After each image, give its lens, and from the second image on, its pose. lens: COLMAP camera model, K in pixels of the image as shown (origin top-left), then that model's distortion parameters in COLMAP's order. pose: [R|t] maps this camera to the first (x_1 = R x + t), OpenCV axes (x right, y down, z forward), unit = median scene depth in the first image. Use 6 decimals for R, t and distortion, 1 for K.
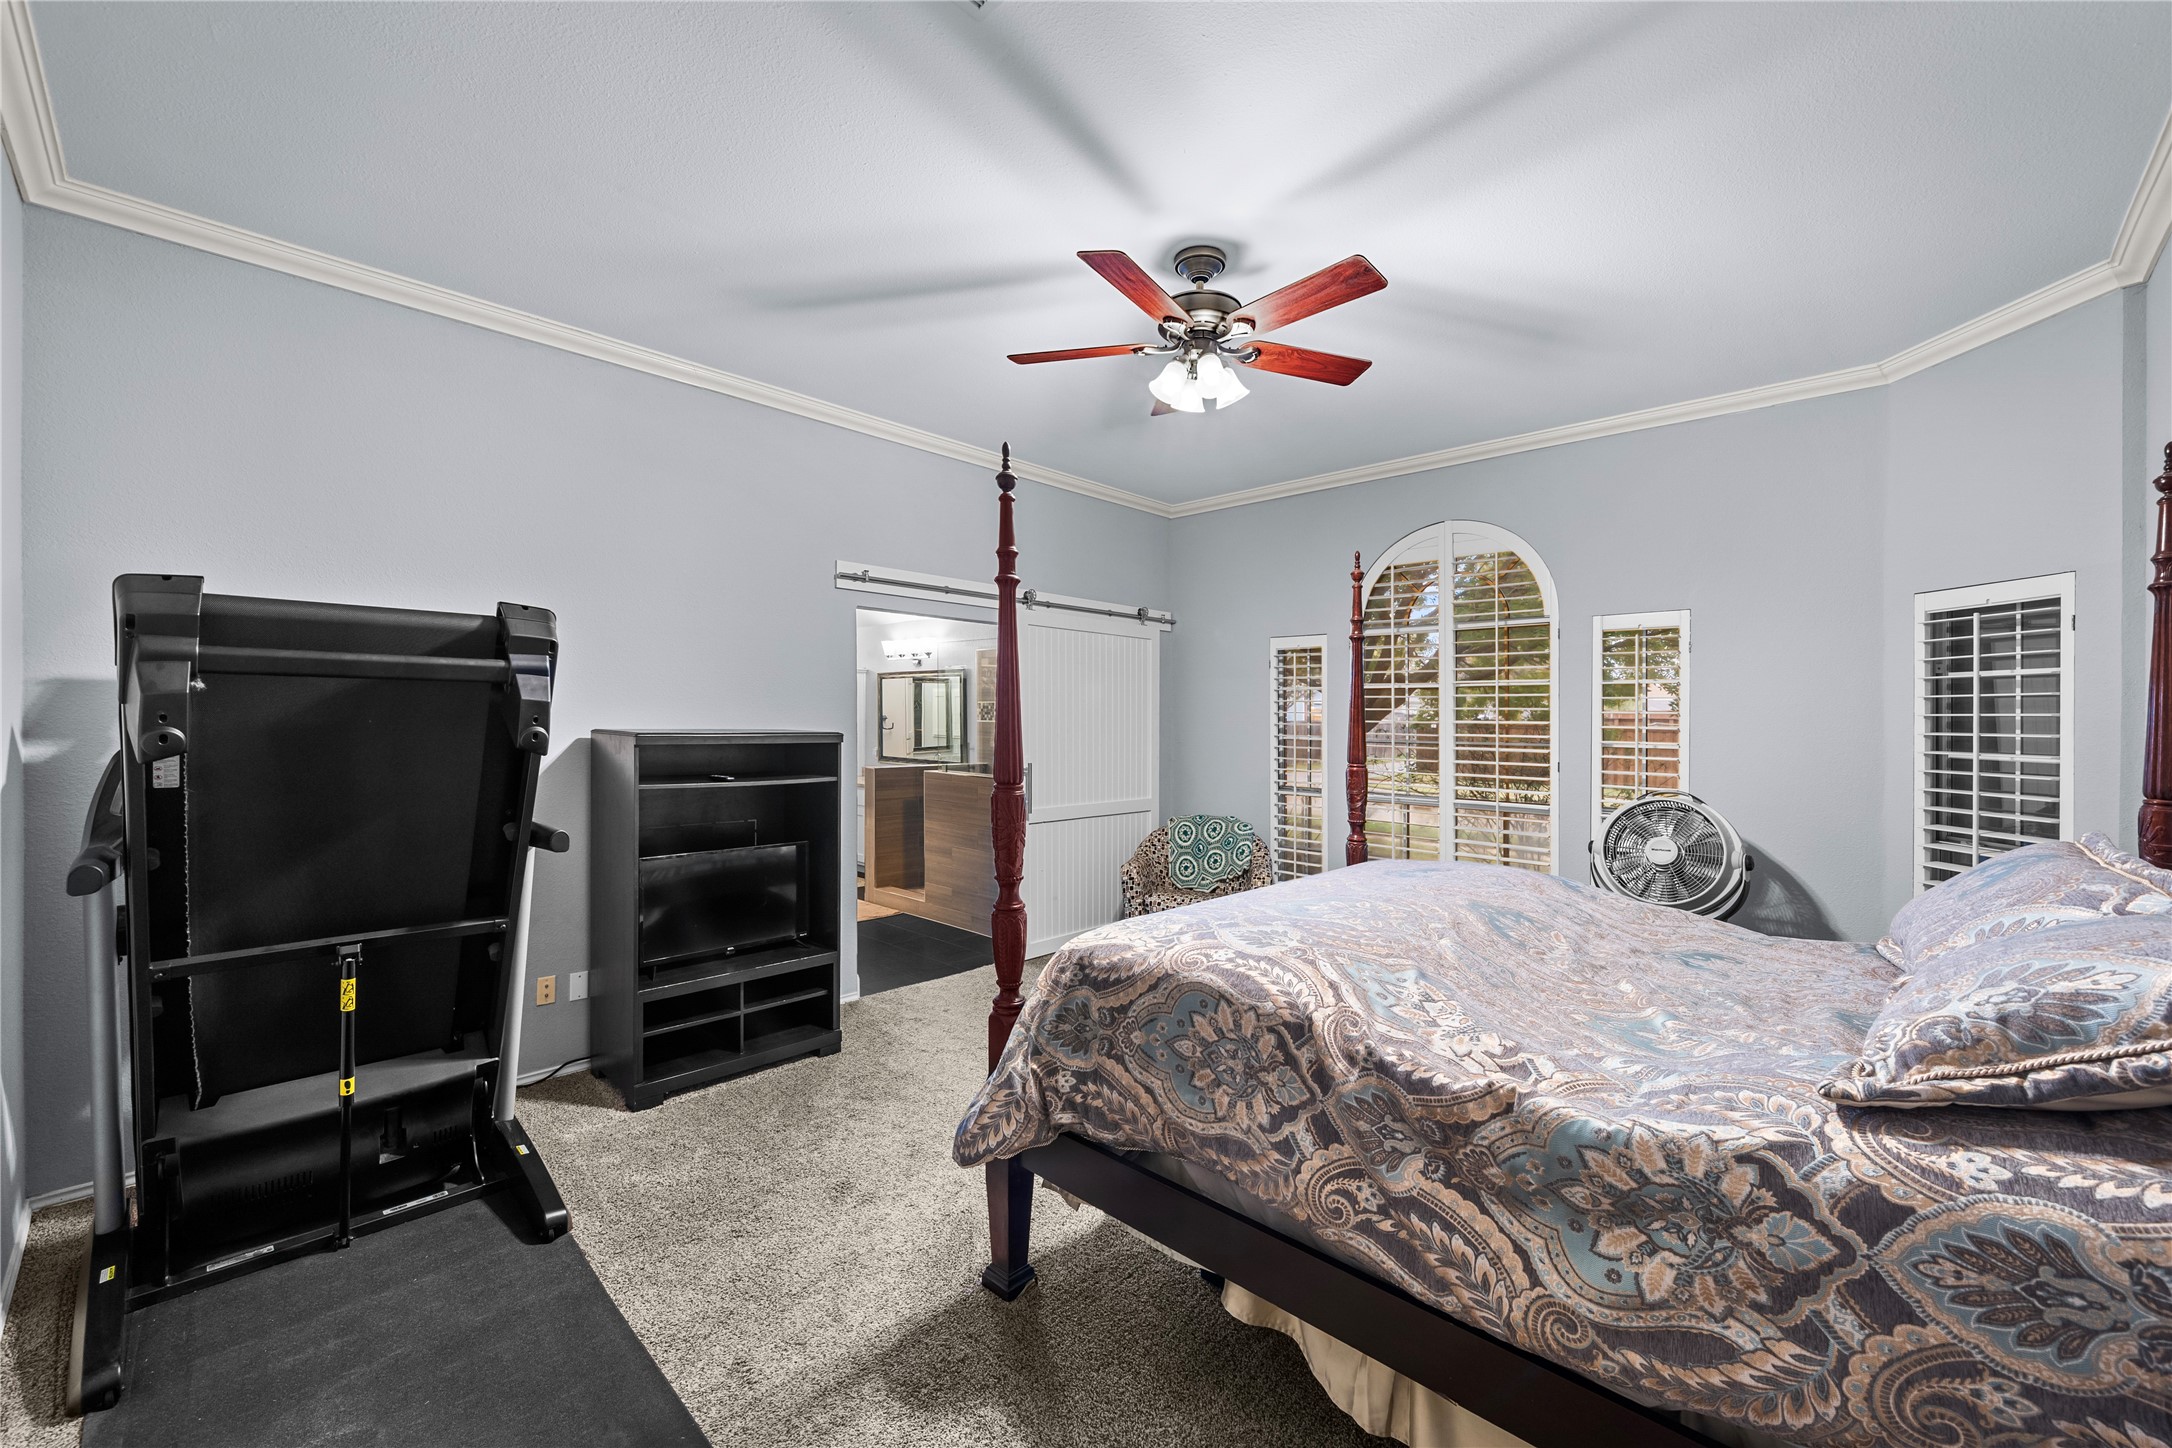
lens RADIAL K [[867.8, 0, 1086.0], [0, 867.8, 724.0], [0, 0, 1]] dist [0.000071, 0.000003]
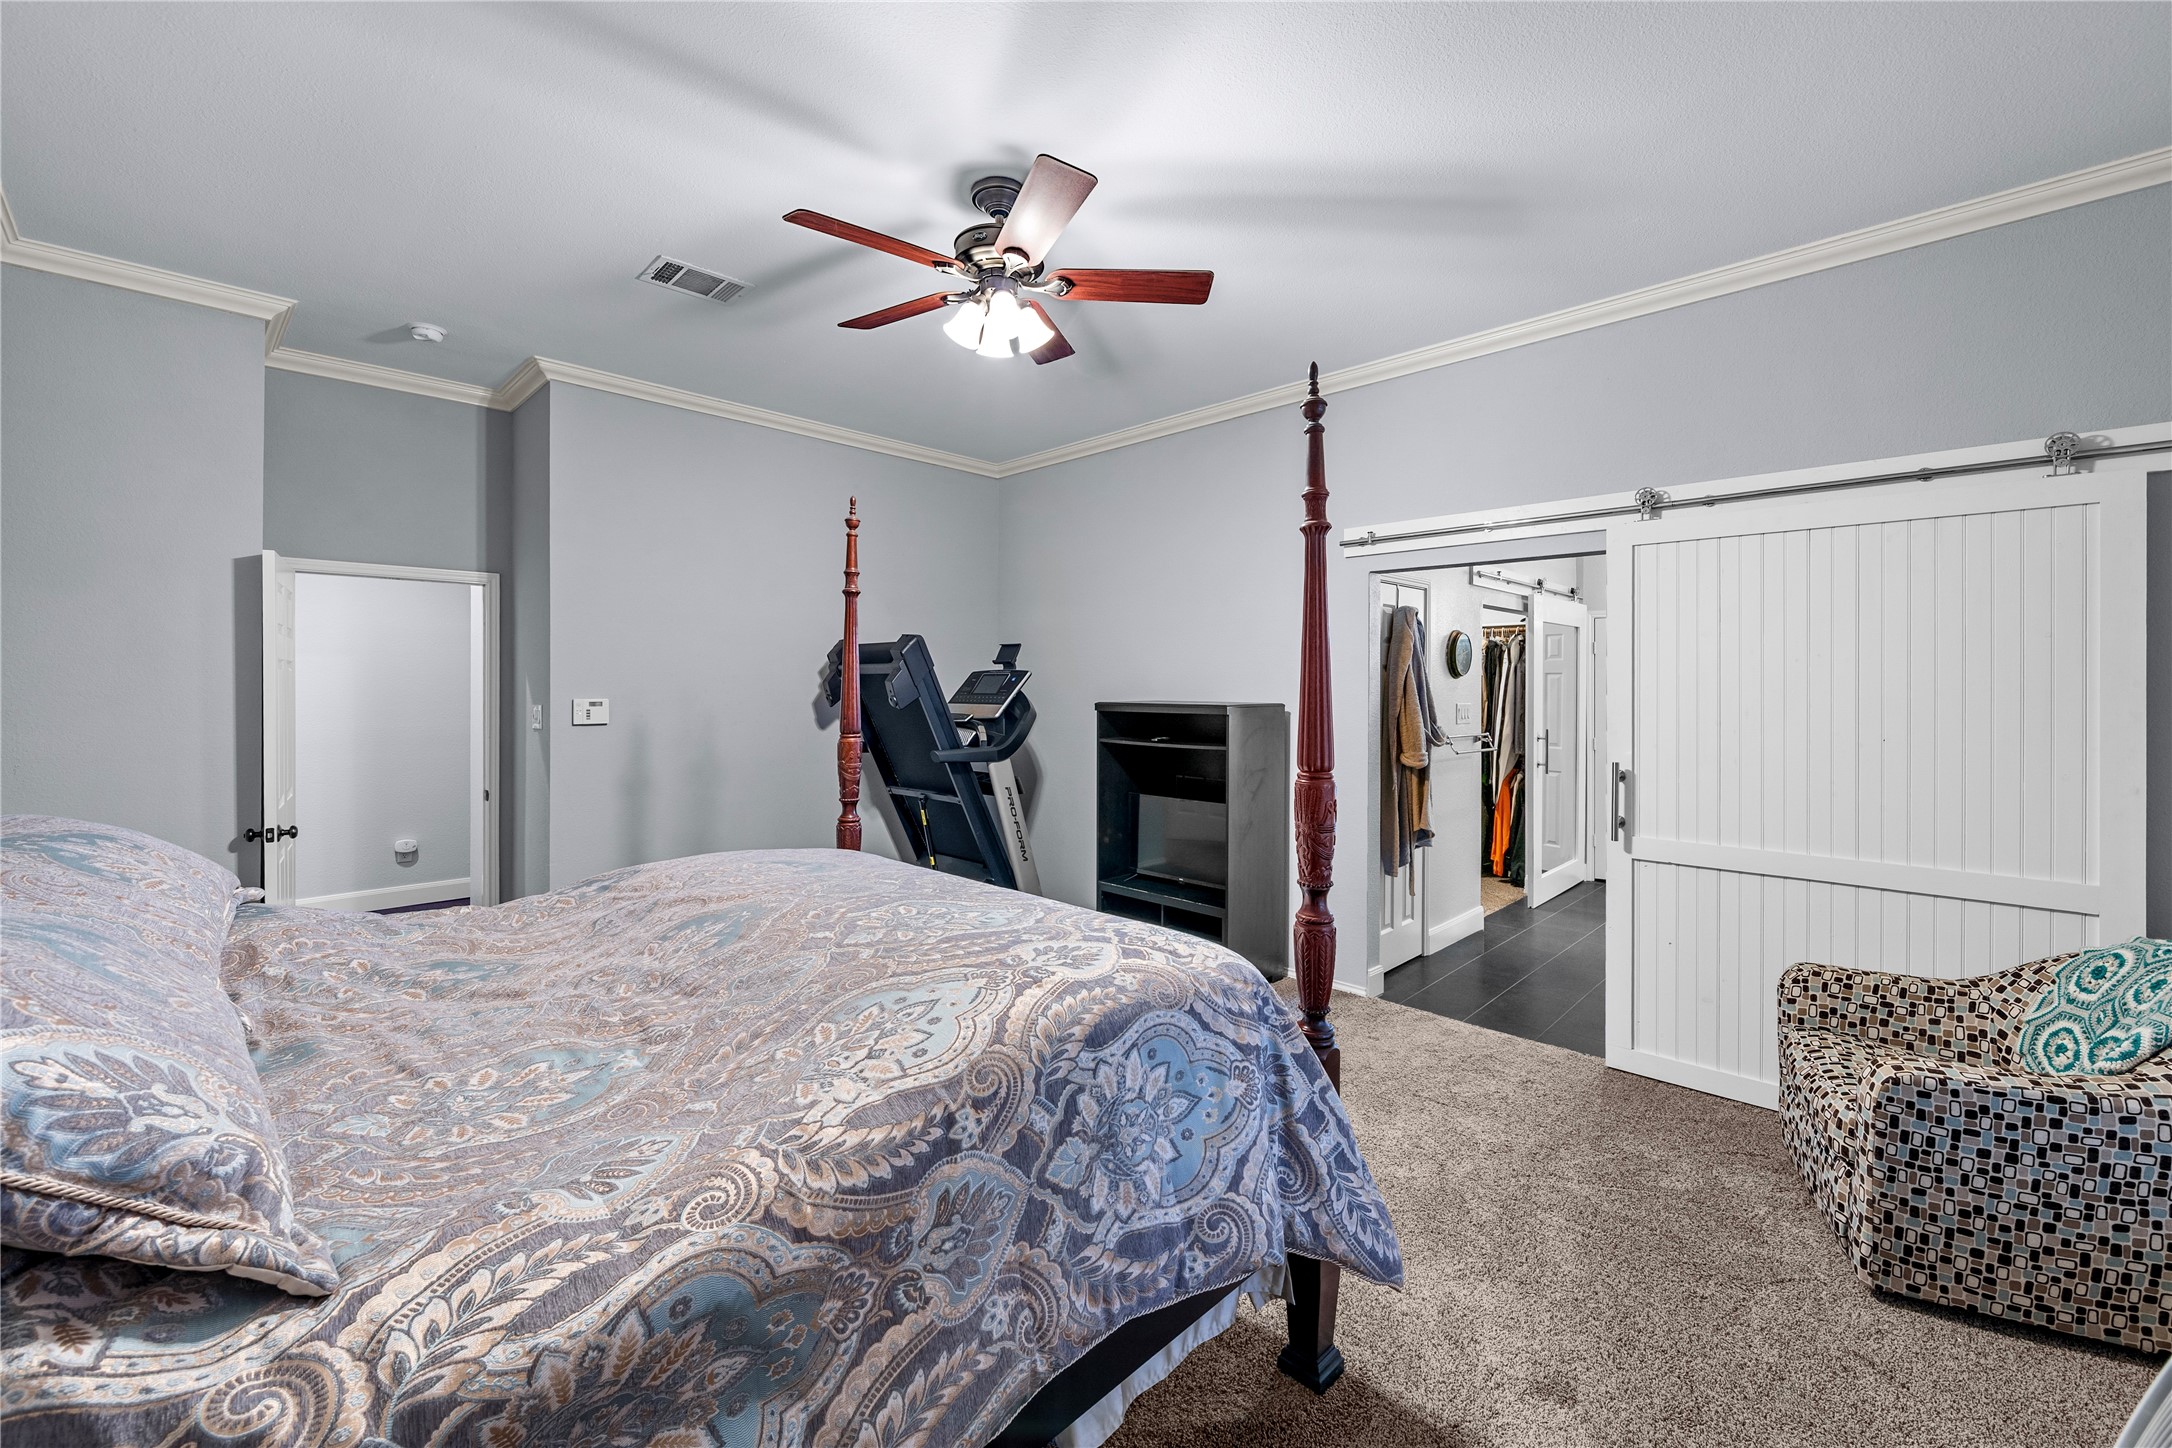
lens RADIAL K [[880.3, 0, 1083.3], [0, 880.3, 687.8], [0, 0, 1]] dist [-0.000205, -0.000018]
pose [[-0.010614, -0.009081, -0.999902, 0.758688], [-0.011687, 0.999892, -0.008957, 0.000614], [0.999875, 0.011591, -0.010719, 0.788714]]
